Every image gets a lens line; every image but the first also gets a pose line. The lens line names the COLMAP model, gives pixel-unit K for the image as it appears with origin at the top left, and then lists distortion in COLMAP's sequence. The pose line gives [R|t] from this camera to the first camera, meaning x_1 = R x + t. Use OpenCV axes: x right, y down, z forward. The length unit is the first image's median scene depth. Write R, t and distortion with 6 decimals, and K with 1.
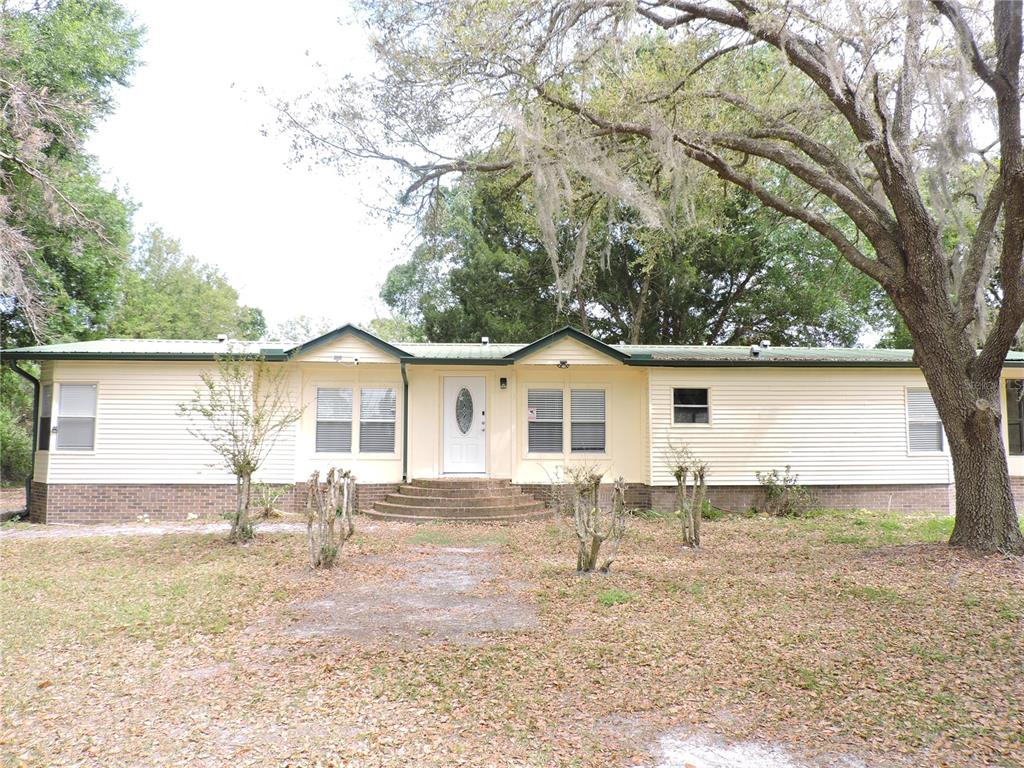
lens RADIAL K [[733.2, 0, 512.5], [0, 733.2, 380.5], [0, 0, 1]] dist [-0.018840, 0.006527]
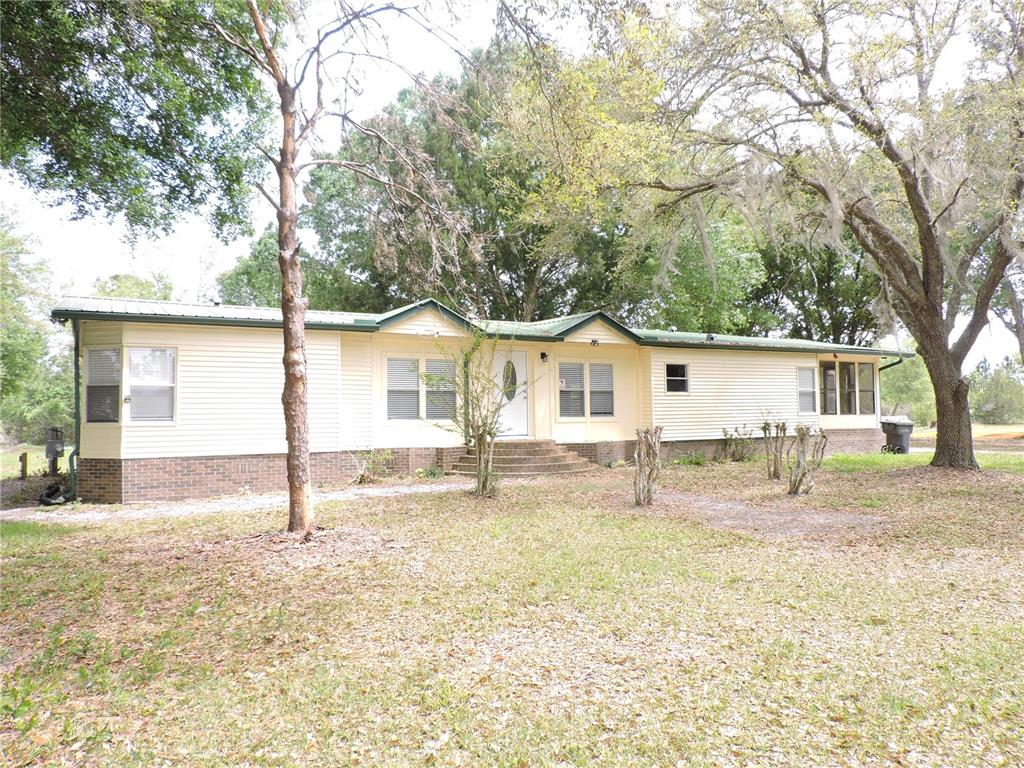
lens RADIAL K [[733.2, 0, 519.5], [0, 733.2, 391.3], [0, 0, 1]] dist [-0.018840, 0.006527]
pose [[0.896467, 0.000641, 0.443110, -0.567690], [-0.025738, 0.998386, 0.050626, -0.000095], [-0.442362, -0.056789, 0.895037, -0.018460]]
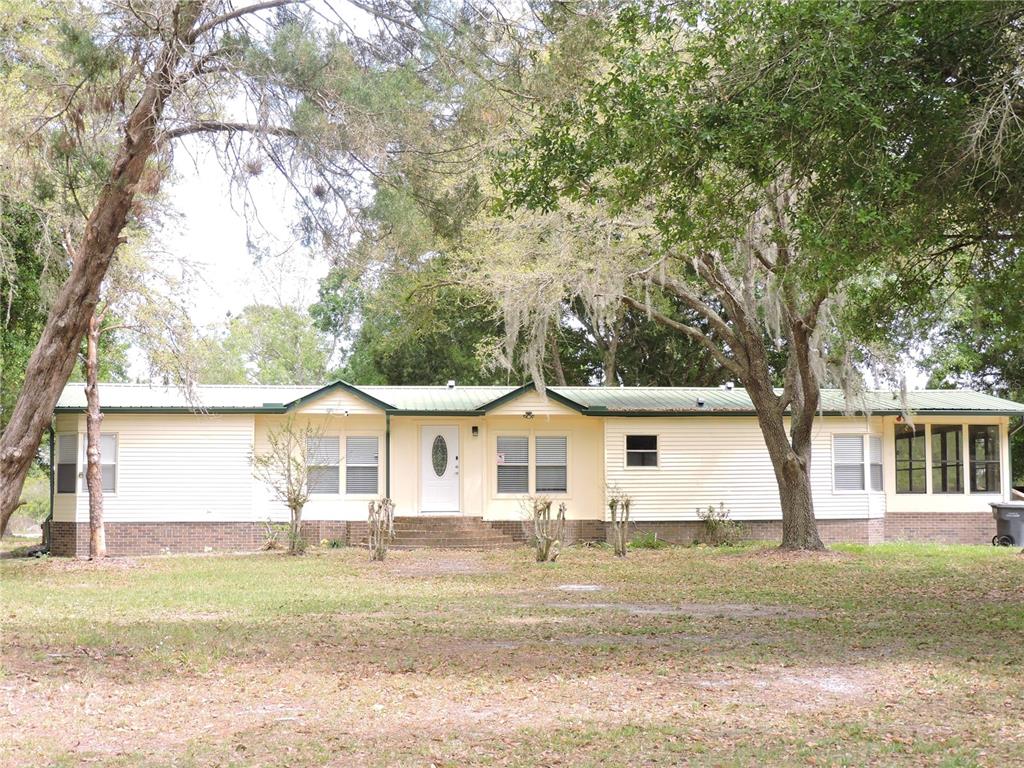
lens RADIAL K [[1411.2, 0, 513.8], [0, 1411.2, 384.1], [0, 0, 1]] dist [-0.036633, 0.000000]
pose [[0.998476, -0.001389, 0.055170, -0.073332], [0.001022, 0.999977, 0.006695, -0.083651], [-0.055178, -0.006628, 0.998455, -1.167241]]
